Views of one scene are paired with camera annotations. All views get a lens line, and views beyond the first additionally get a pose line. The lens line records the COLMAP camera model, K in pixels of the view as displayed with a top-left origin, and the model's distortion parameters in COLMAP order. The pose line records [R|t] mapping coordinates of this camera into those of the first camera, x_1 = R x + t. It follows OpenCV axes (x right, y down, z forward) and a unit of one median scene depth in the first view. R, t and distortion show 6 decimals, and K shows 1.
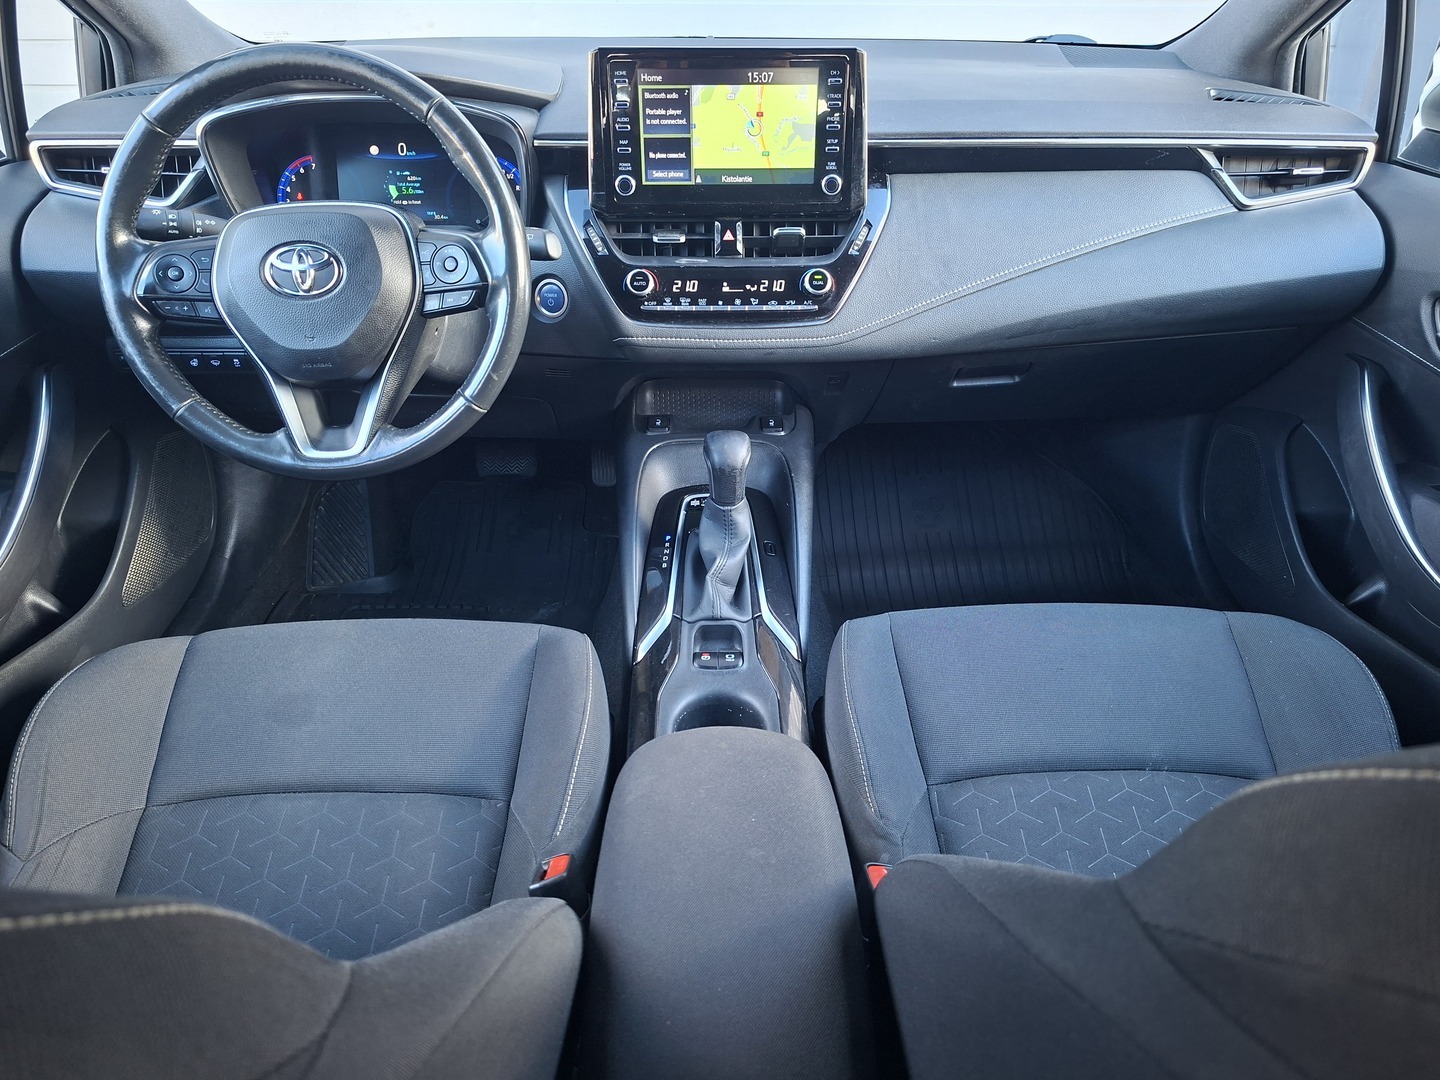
lens RADIAL K [[981.9, 0, 738.2], [0, 981.9, 570.7], [0, 0, 1]] dist [0.008579, -0.000361]
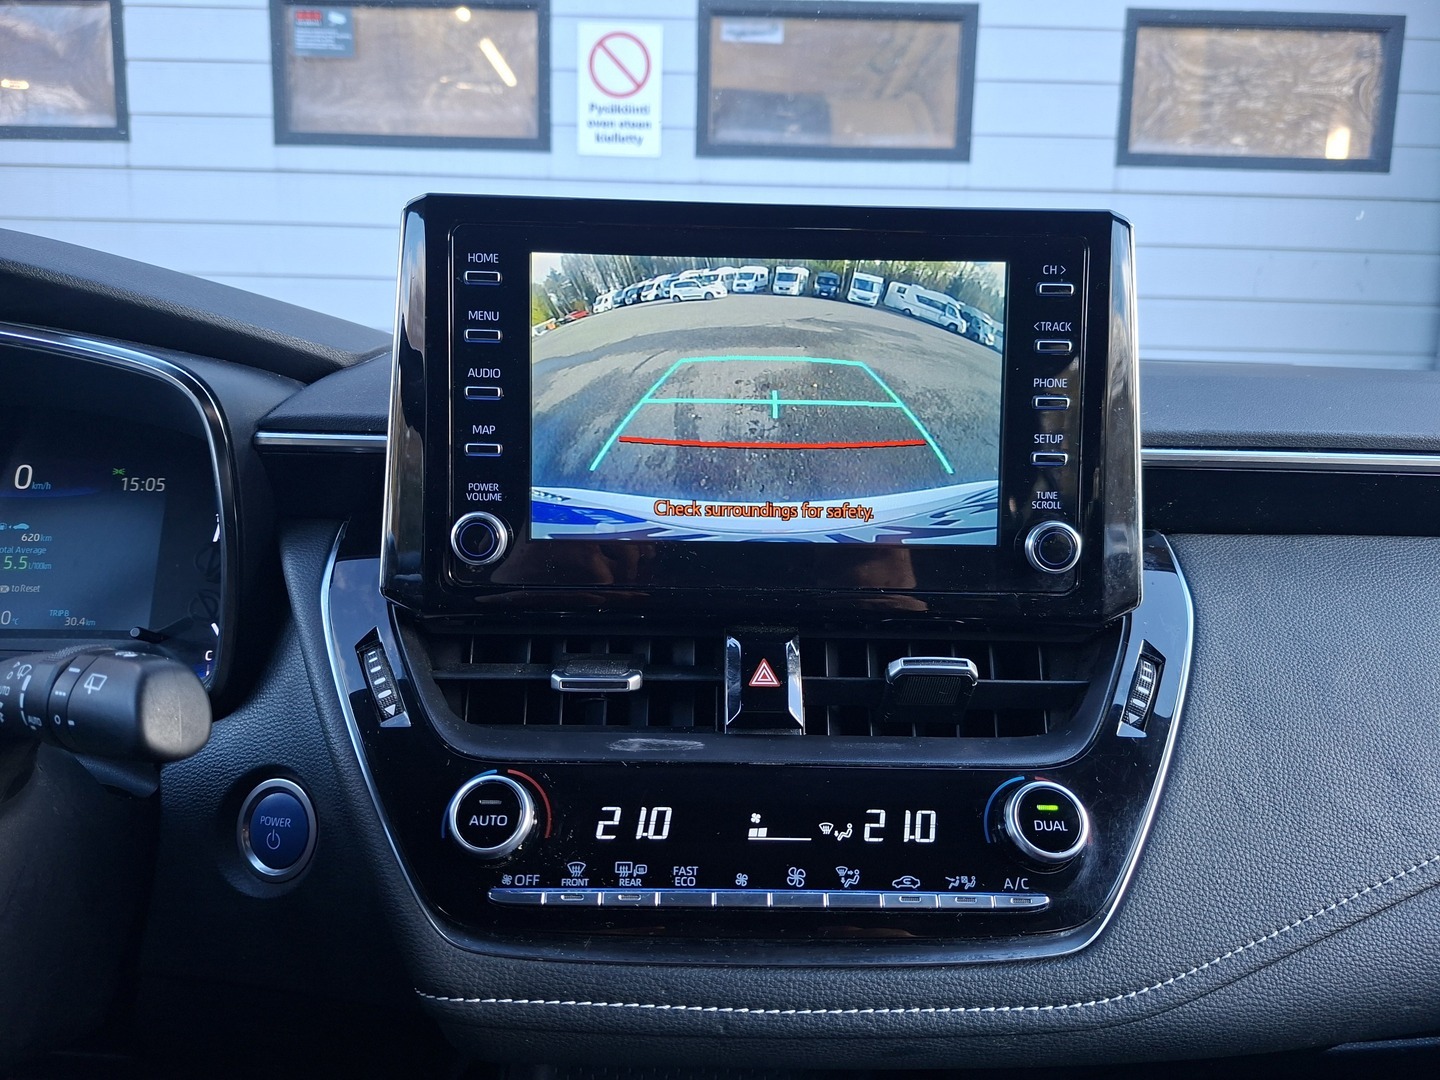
lens RADIAL K [[982.6, 0, 720.0], [0, 982.6, 540.0], [0, 0, 1]] dist [0.024116, -0.001641]
pose [[0.999887, 0.014979, 0.001609, -0.027449], [-0.012835, 0.902908, -0.429643, -0.236117], [-0.007889, 0.429574, 0.902997, 0.668848]]
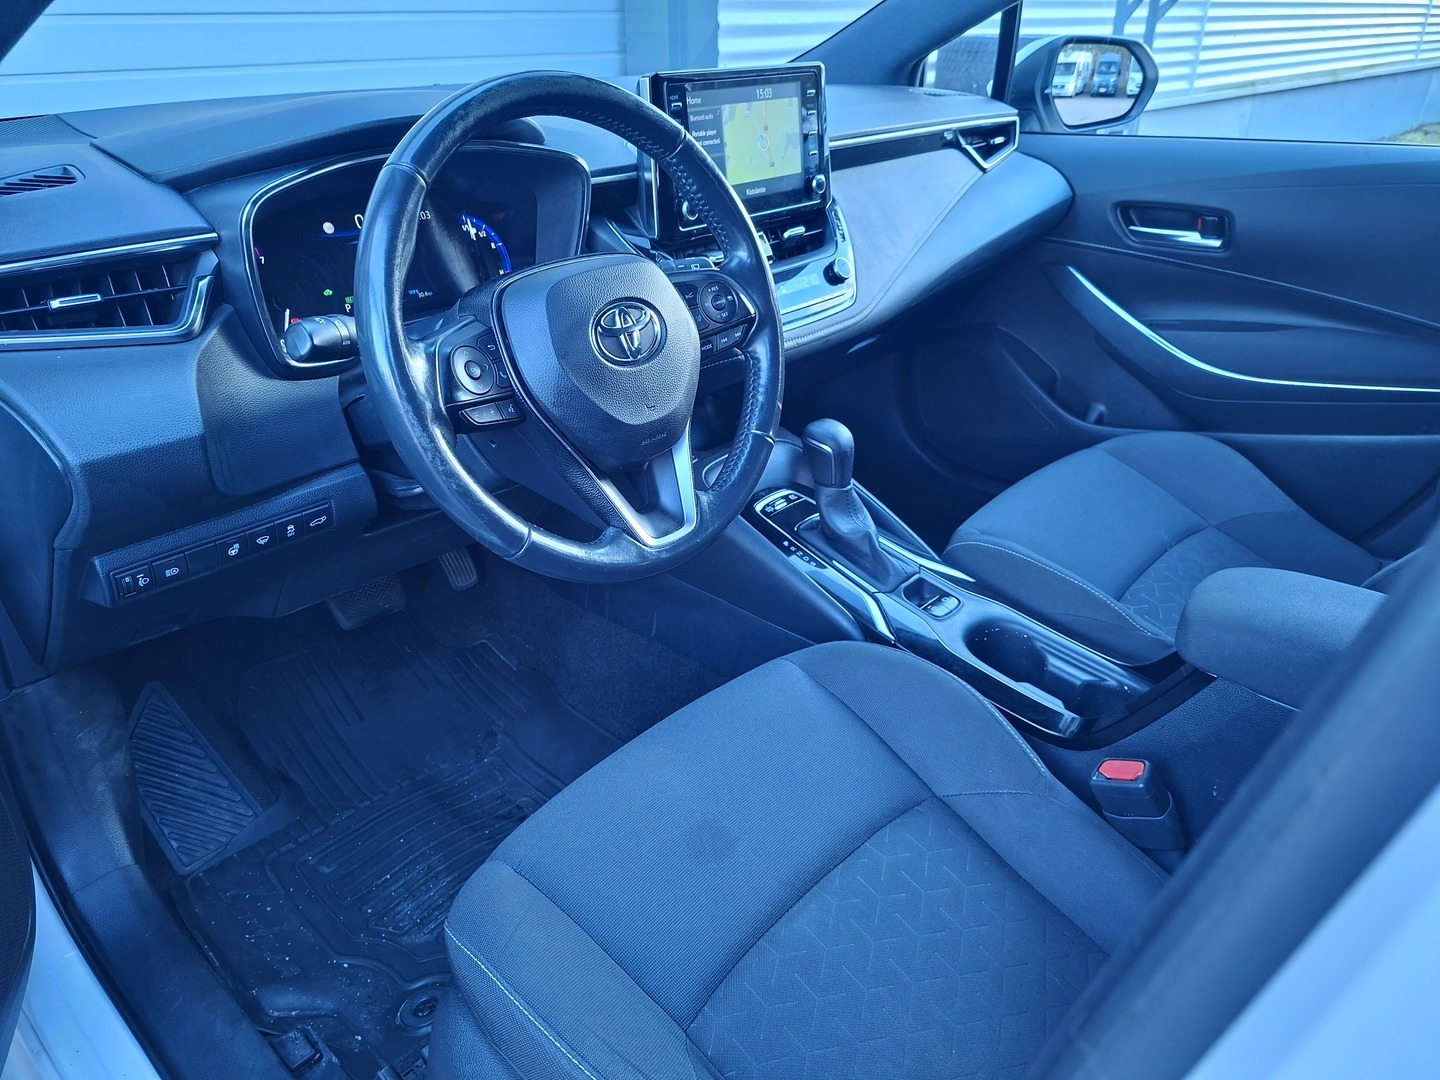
lens RADIAL K [[981.9, 0, 738.2], [0, 981.9, 570.7], [0, 0, 1]] dist [0.008579, -0.000361]
pose [[0.694987, -0.362663, 0.620861, -0.814419], [0.403353, 0.911461, 0.080901, -0.119429], [-0.595231, 0.194201, 0.779735, 0.267589]]
